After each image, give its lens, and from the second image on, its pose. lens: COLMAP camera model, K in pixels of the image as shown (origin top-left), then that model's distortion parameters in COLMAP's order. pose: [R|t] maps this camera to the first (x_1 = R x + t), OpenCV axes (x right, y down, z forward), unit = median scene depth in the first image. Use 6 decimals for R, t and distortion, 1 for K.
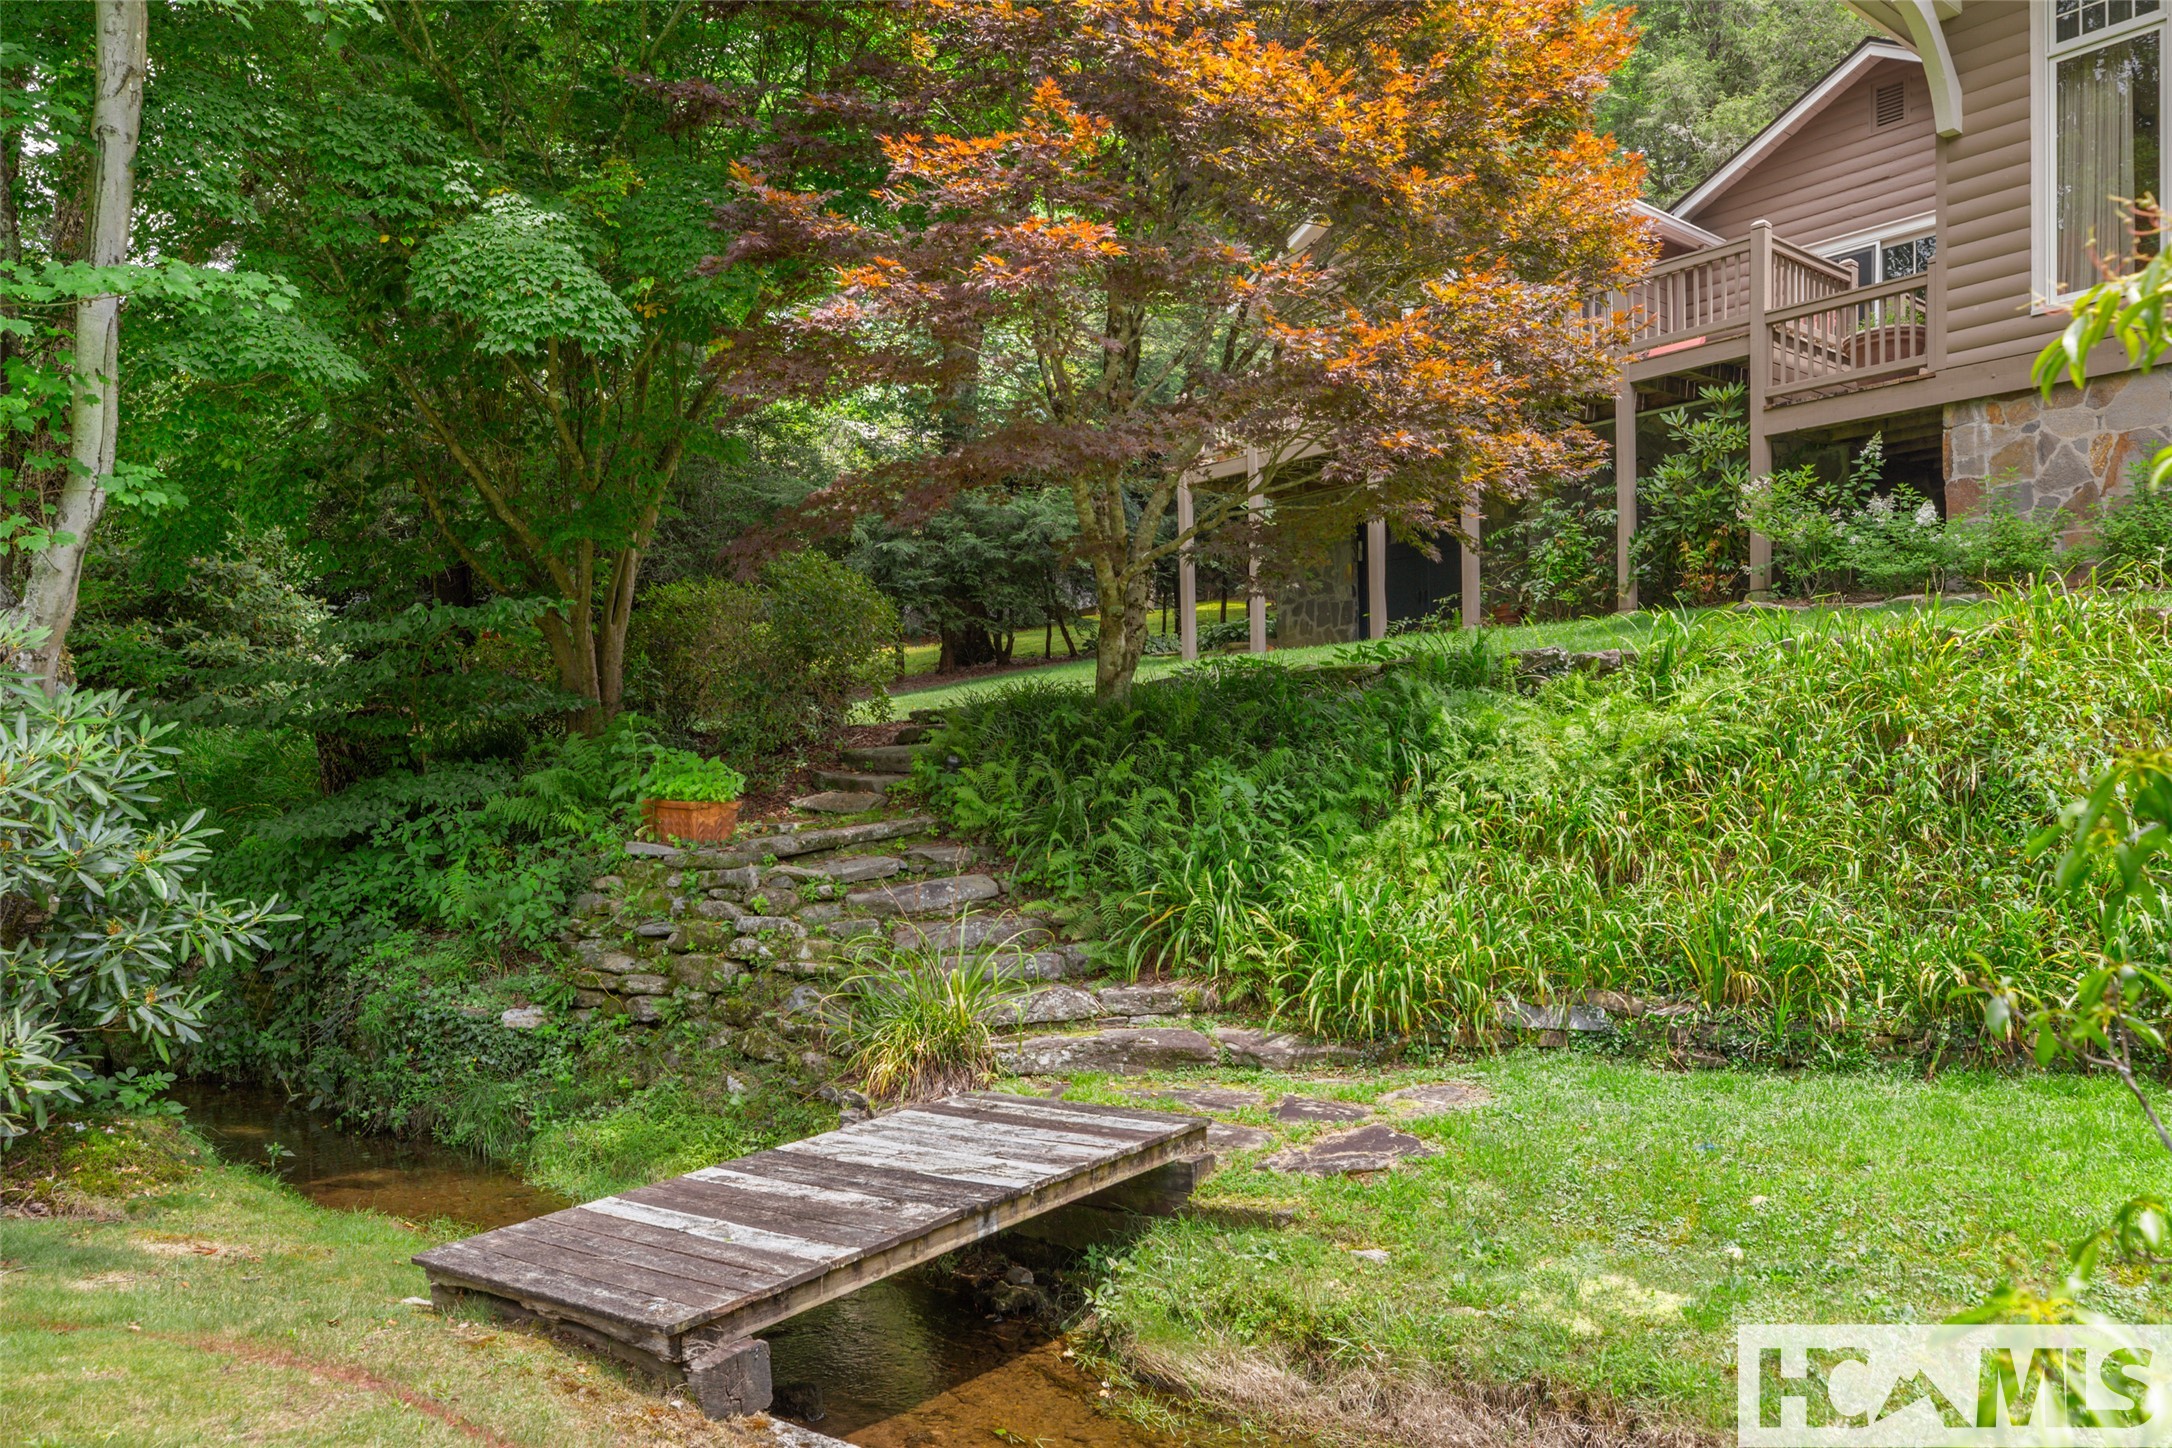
lens RADIAL K [[1616.4, 0, 1086.0], [0, 1616.4, 724.0], [0, 0, 1]] dist [0.006472, 0.007179]
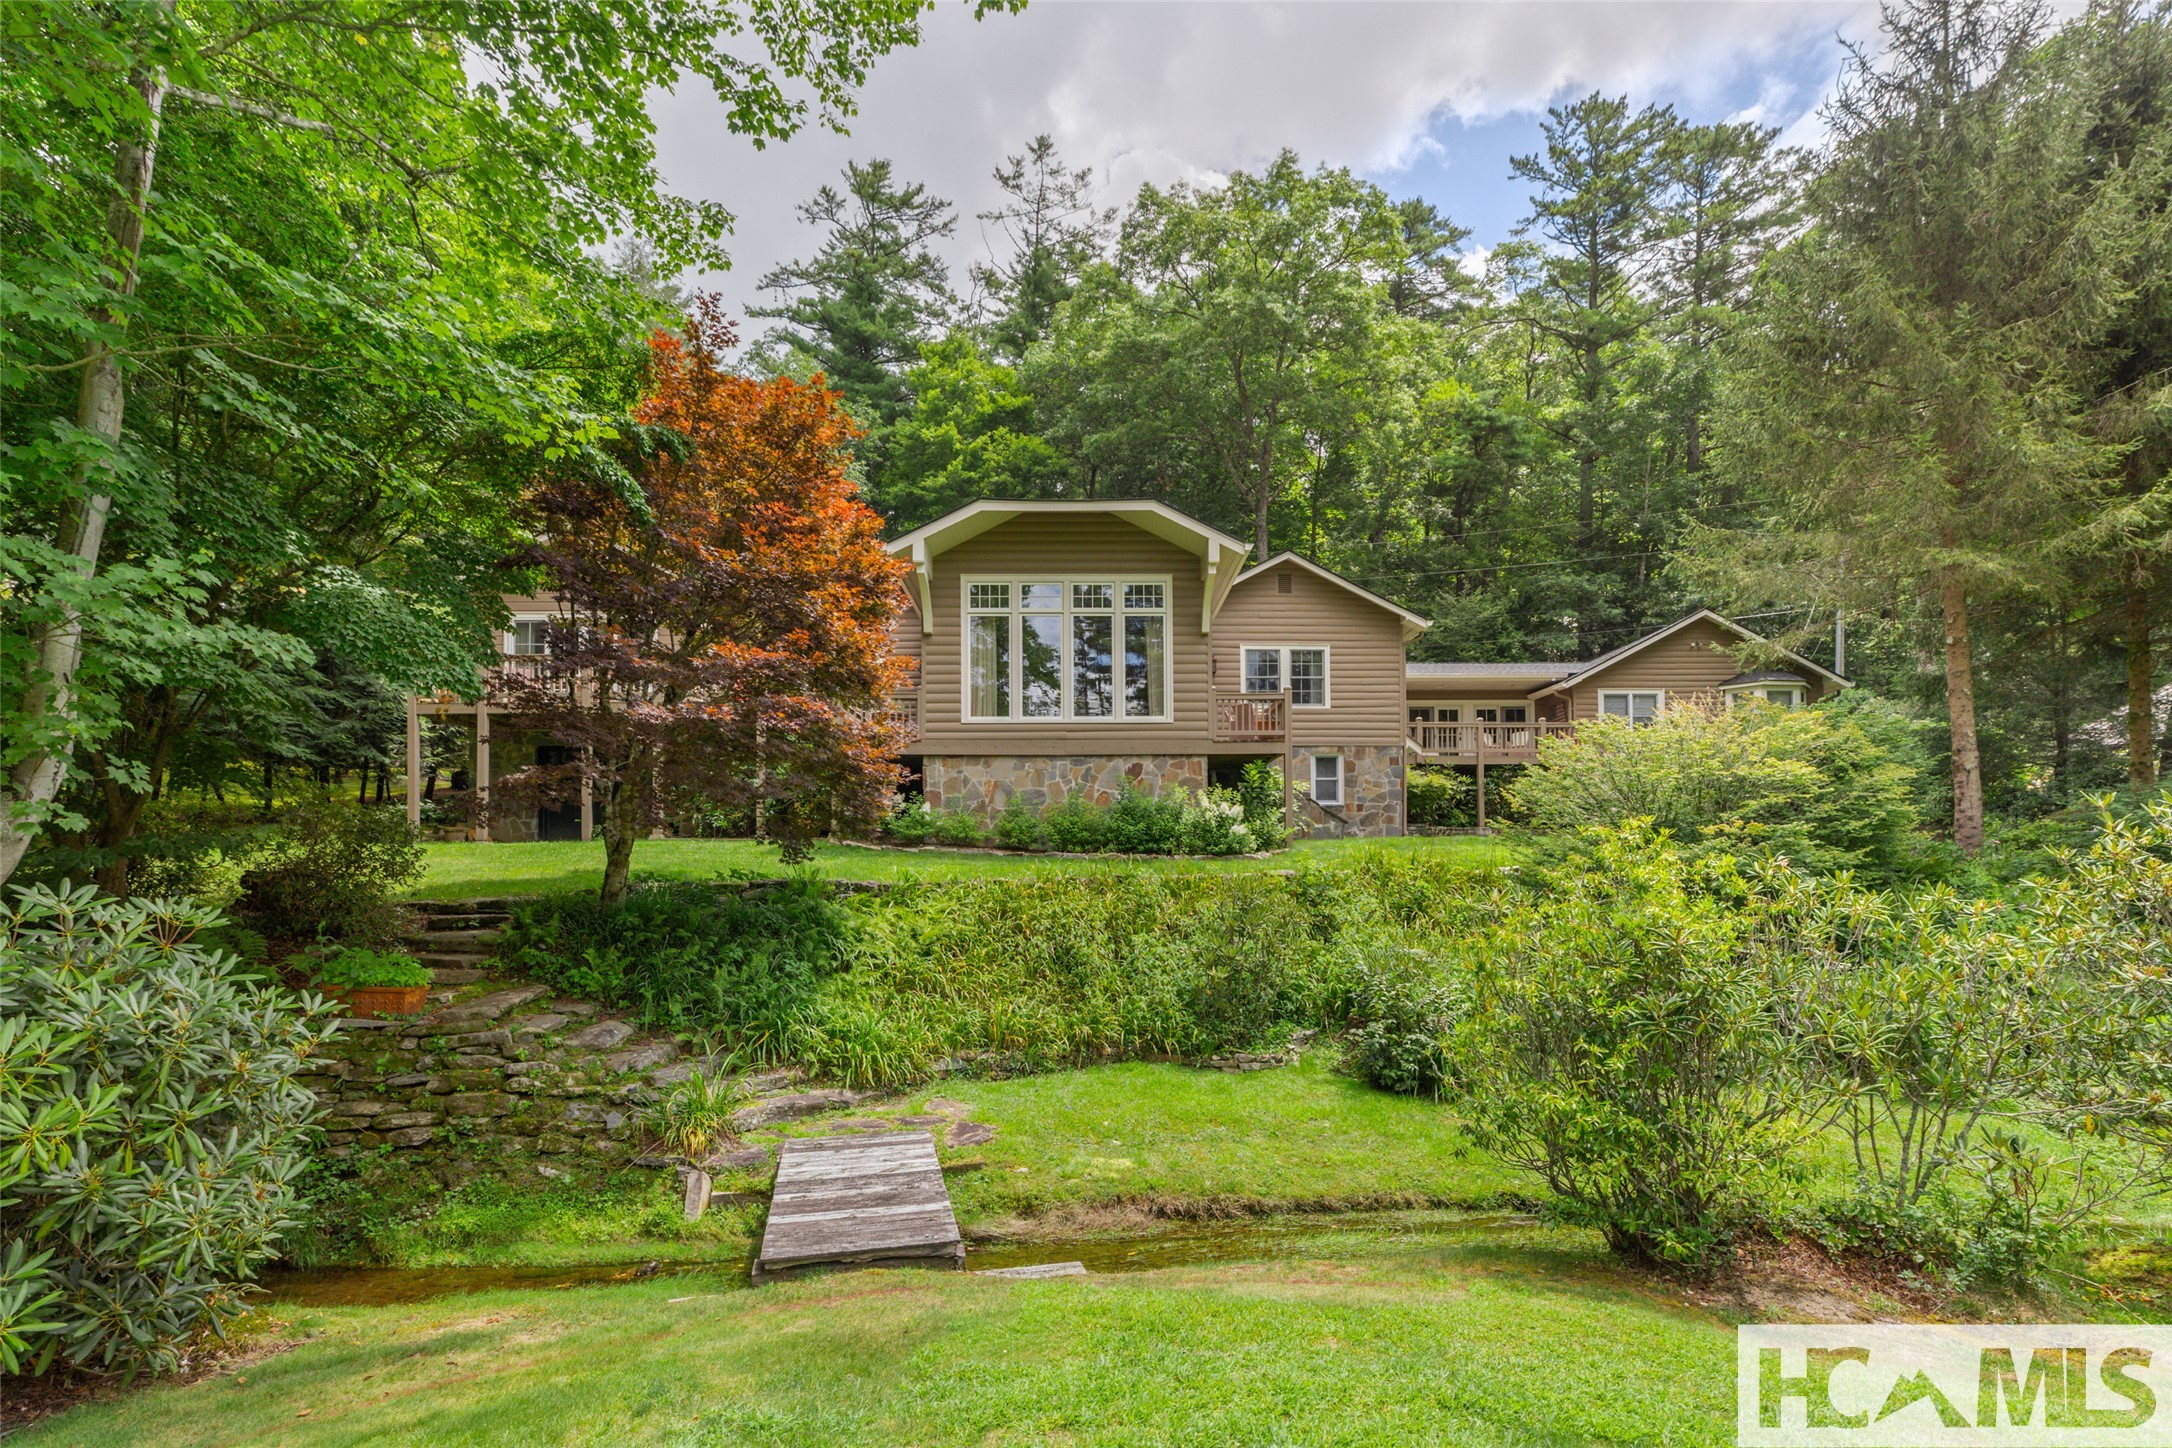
lens RADIAL K [[1008.9, 0, 1085.2], [0, 1008.9, 784.7], [0, 0, 1]] dist [0.004846, -0.000085]
pose [[0.647636, 0.086738, 0.756997, -0.646451], [-0.032556, 0.995742, -0.086241, -0.088644], [-0.761254, 0.031207, 0.647703, -0.072937]]
